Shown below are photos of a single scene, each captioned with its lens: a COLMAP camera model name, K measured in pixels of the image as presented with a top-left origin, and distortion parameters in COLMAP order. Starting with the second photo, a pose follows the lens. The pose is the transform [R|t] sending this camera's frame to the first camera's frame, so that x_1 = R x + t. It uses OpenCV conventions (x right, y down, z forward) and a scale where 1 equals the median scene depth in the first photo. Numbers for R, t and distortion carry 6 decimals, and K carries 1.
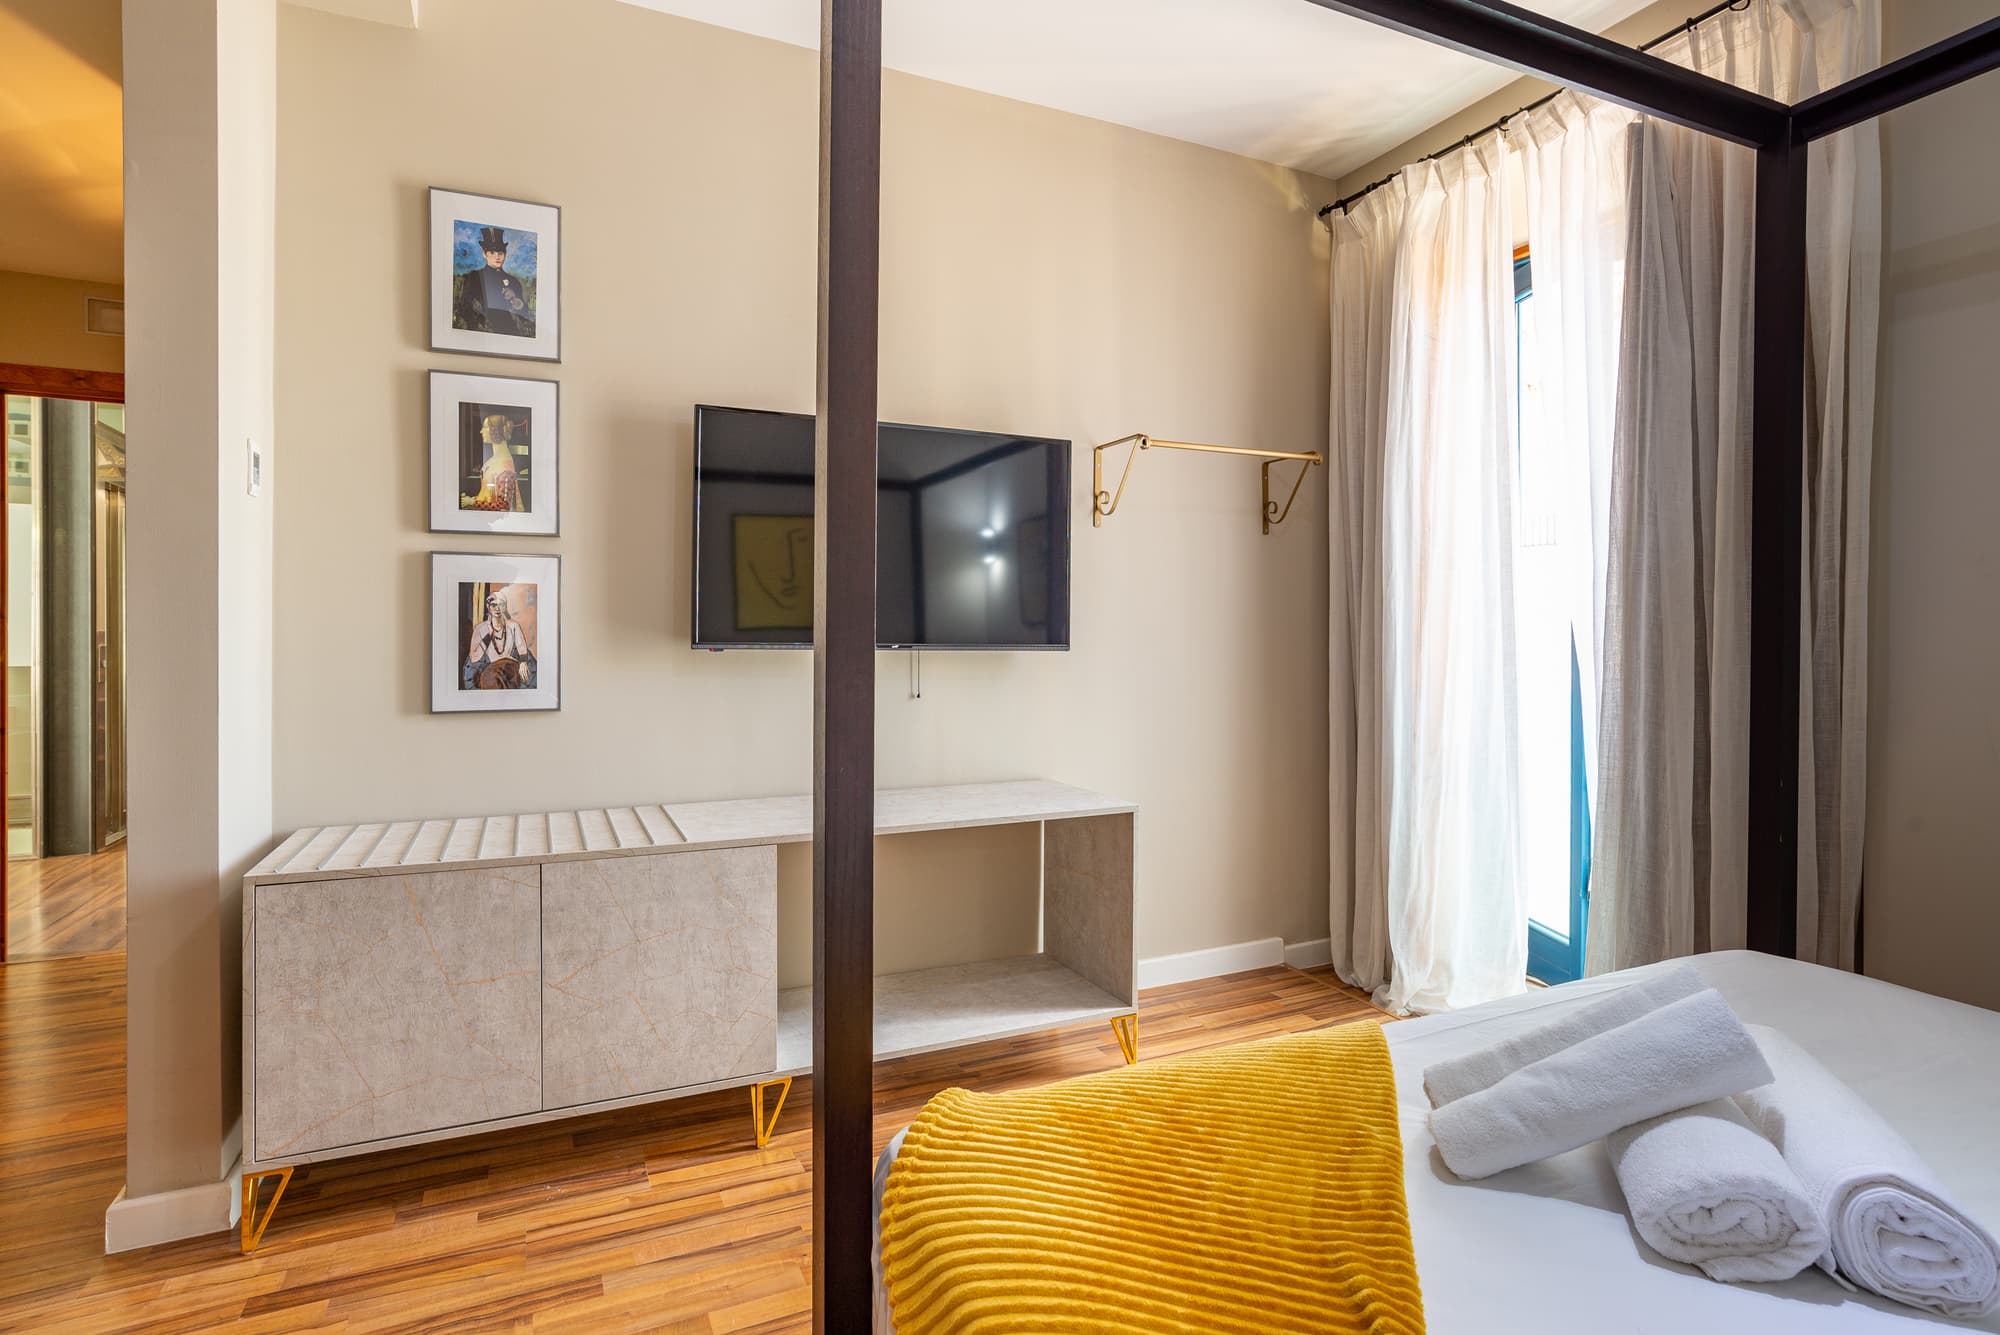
lens RADIAL K [[1027.8, 0, 1009.7], [0, 1027.8, 627.0], [0, 0, 1]] dist [-0.037833, 0.022687]
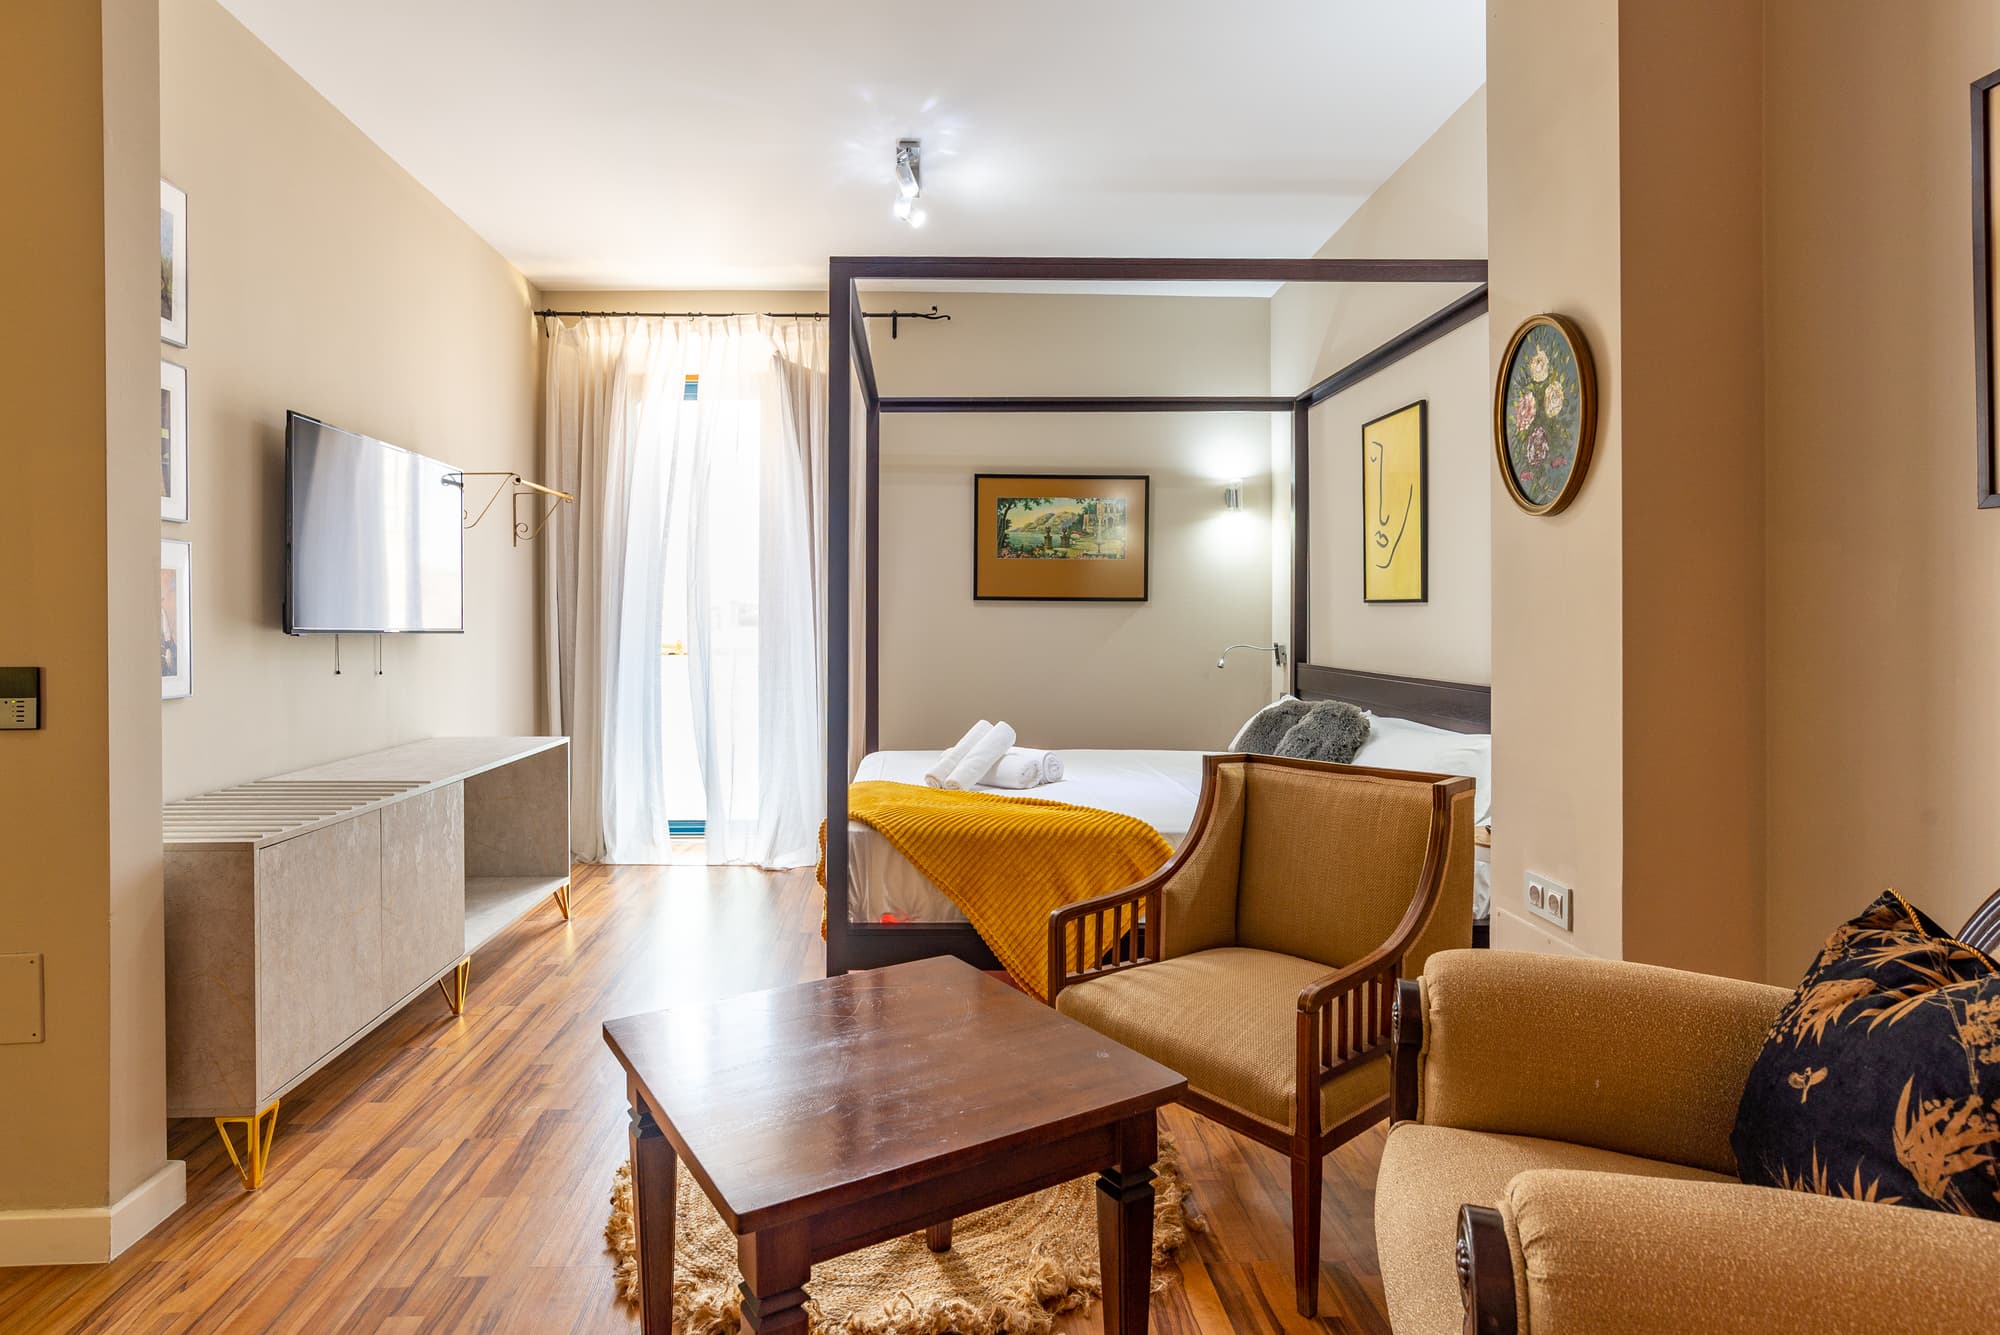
lens RADIAL K [[1027.8, 0, 1009.7], [0, 1027.8, 627.0], [0, 0, 1]] dist [-0.037833, 0.022687]
pose [[0.351742, -0.012129, 0.936018, -1.345118], [0.006530, 0.999924, 0.010503, 0.009786], [-0.936074, 0.002417, 0.351795, -0.126830]]
